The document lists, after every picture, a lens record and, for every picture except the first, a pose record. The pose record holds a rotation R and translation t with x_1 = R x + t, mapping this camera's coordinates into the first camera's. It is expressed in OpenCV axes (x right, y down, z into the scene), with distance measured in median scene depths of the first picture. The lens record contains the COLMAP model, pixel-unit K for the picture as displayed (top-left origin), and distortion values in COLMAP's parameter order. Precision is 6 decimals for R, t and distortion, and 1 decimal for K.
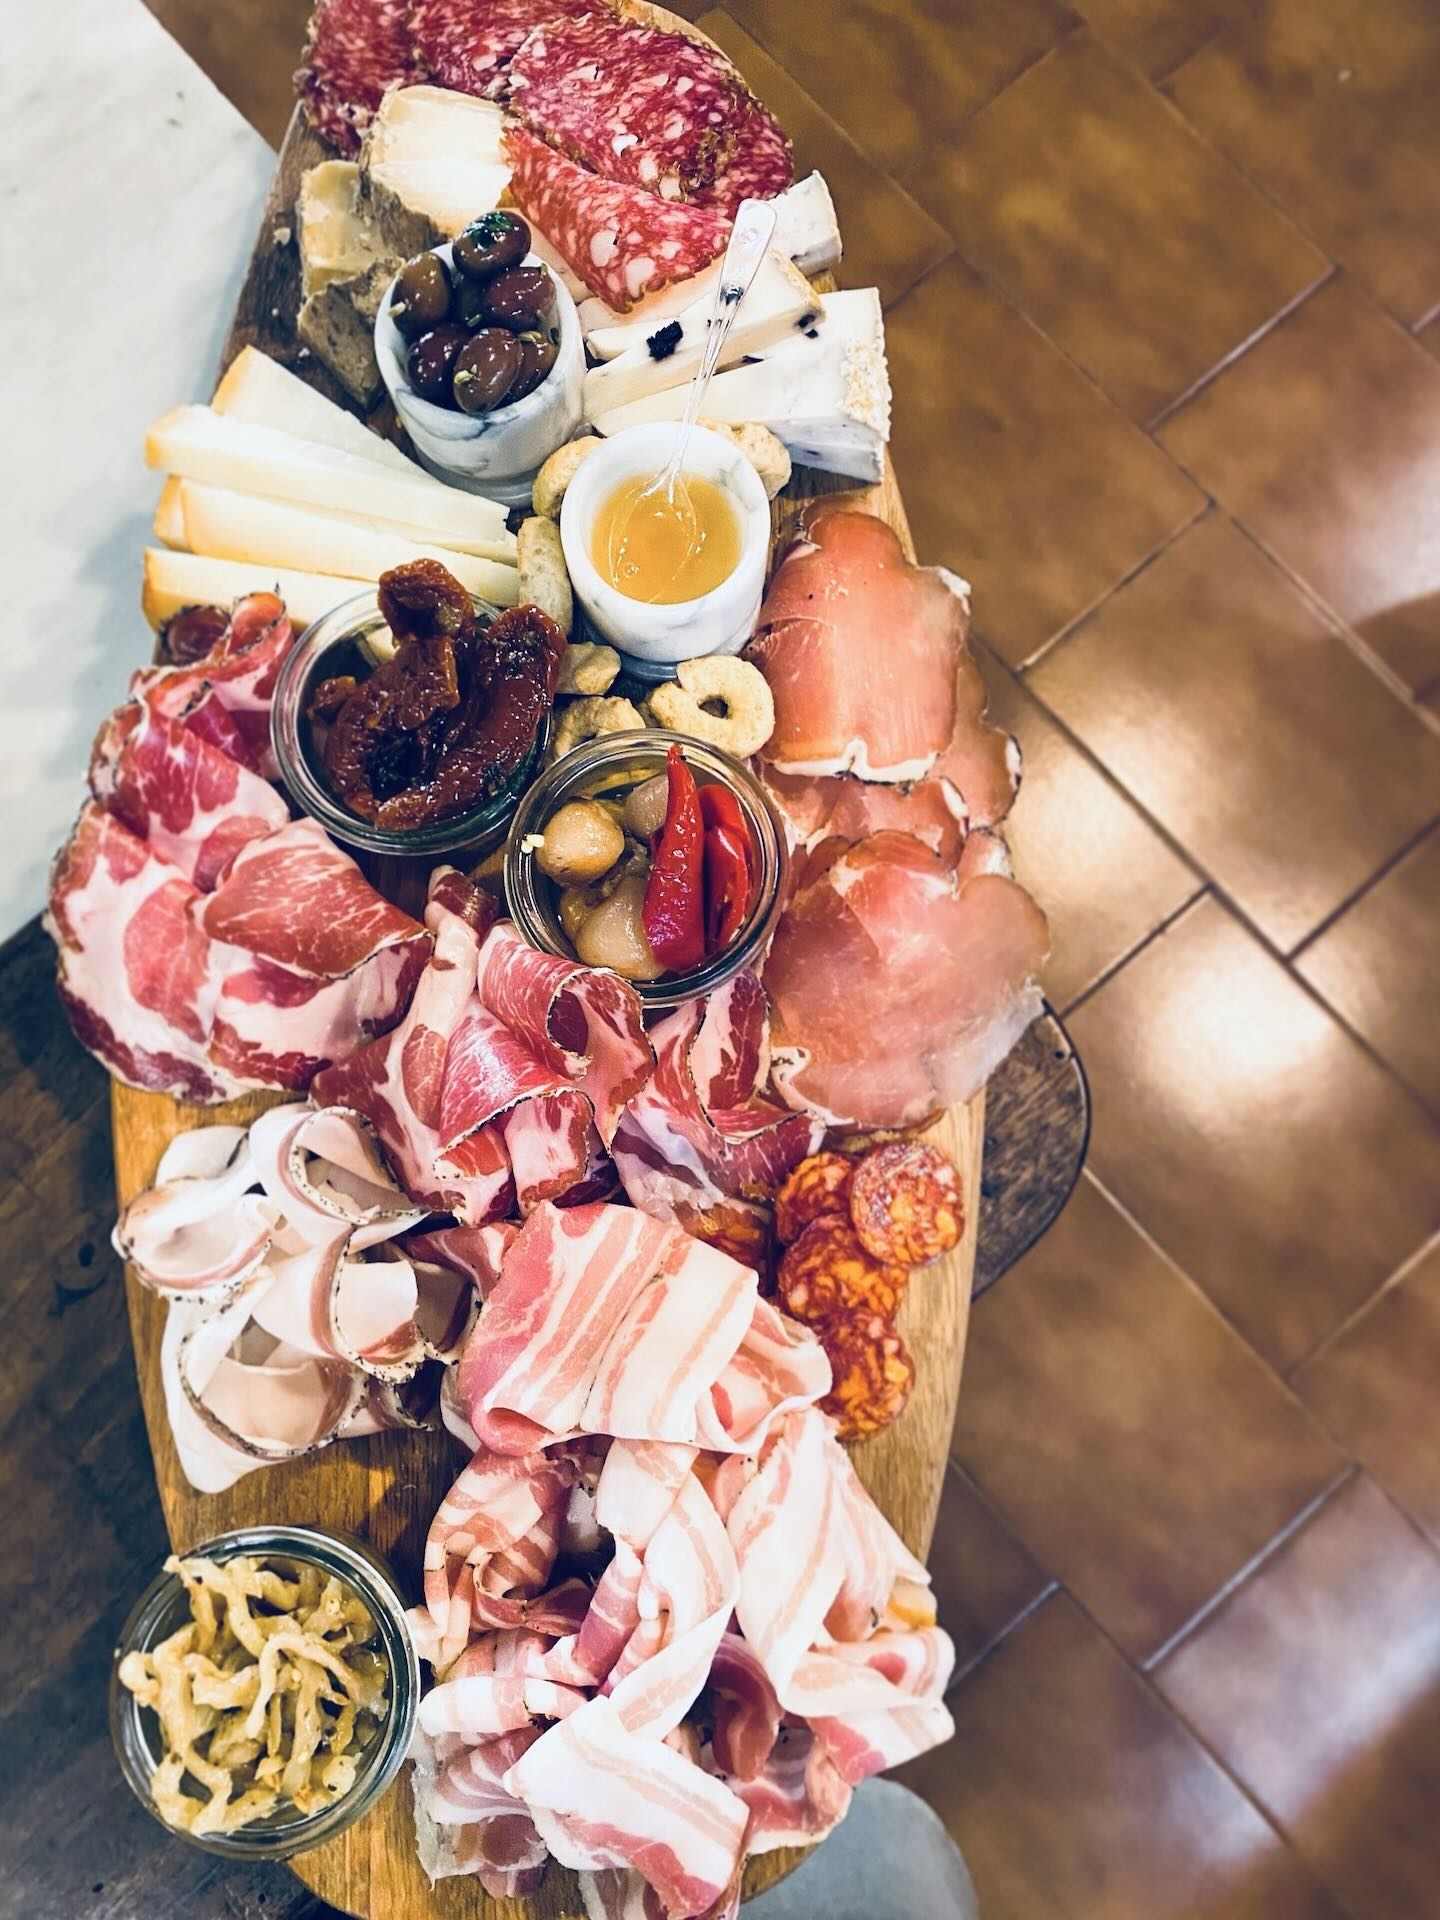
lens RADIAL K [[1471.5, 0, 659.0], [0, 1471.5, 975.8], [0, 0, 1]] dist [0.005190, -0.000124]
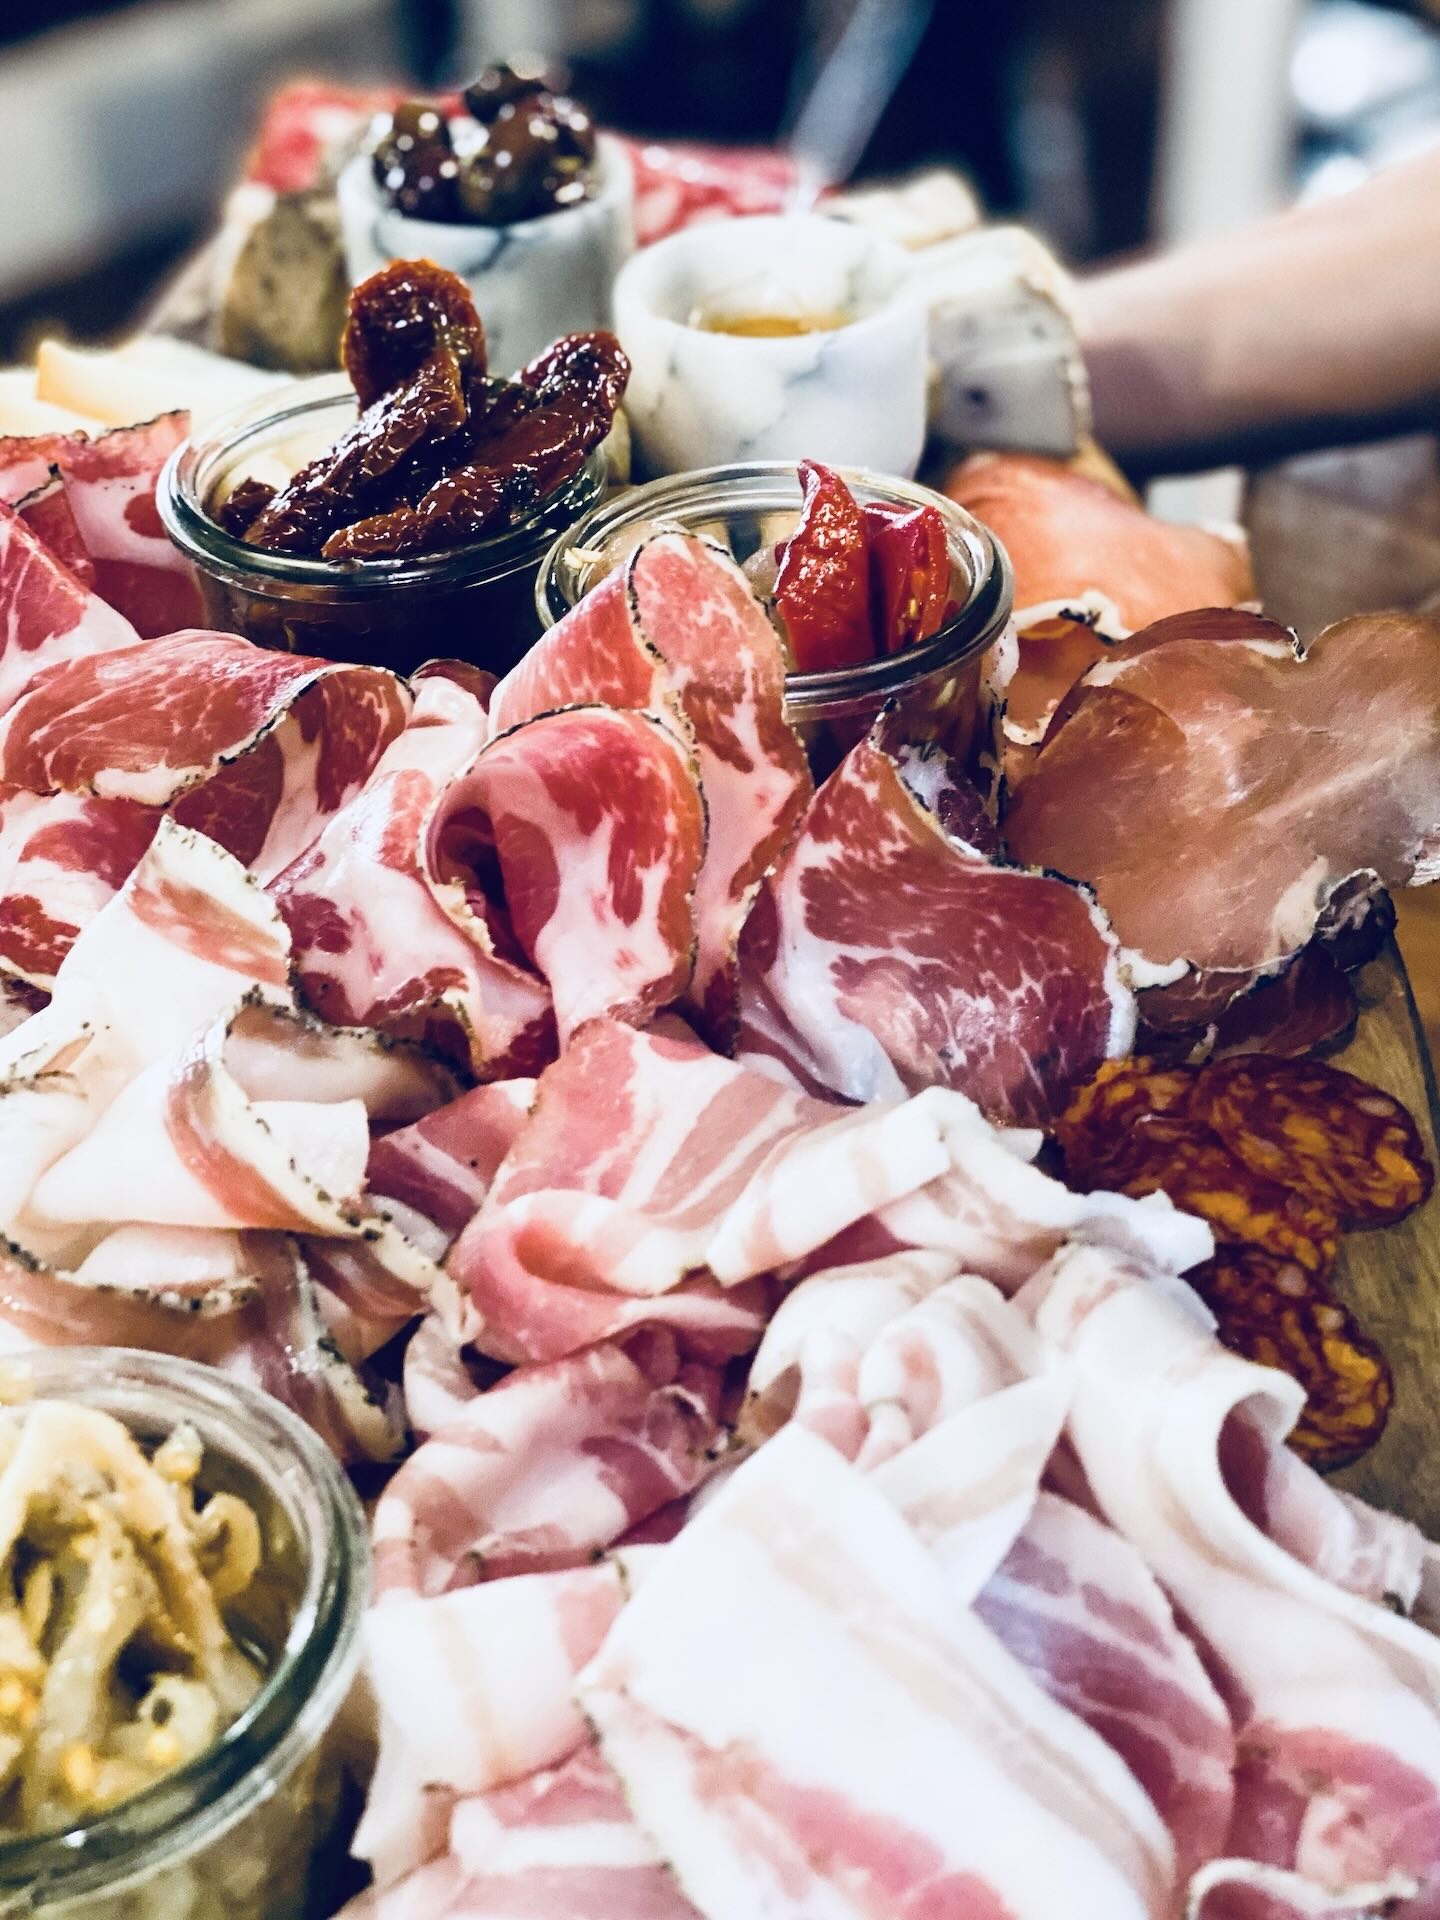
lens RADIAL K [[2886.1, 0, 720.4], [0, 2886.1, 960.4], [0, 0, 1]] dist [-0.000312, 0.000000]
pose [[0.999014, -0.034749, 0.027640, -0.065138], [0.044379, 0.761530, -0.646609, 0.765394], [0.001420, 0.647197, 0.762321, 0.197343]]
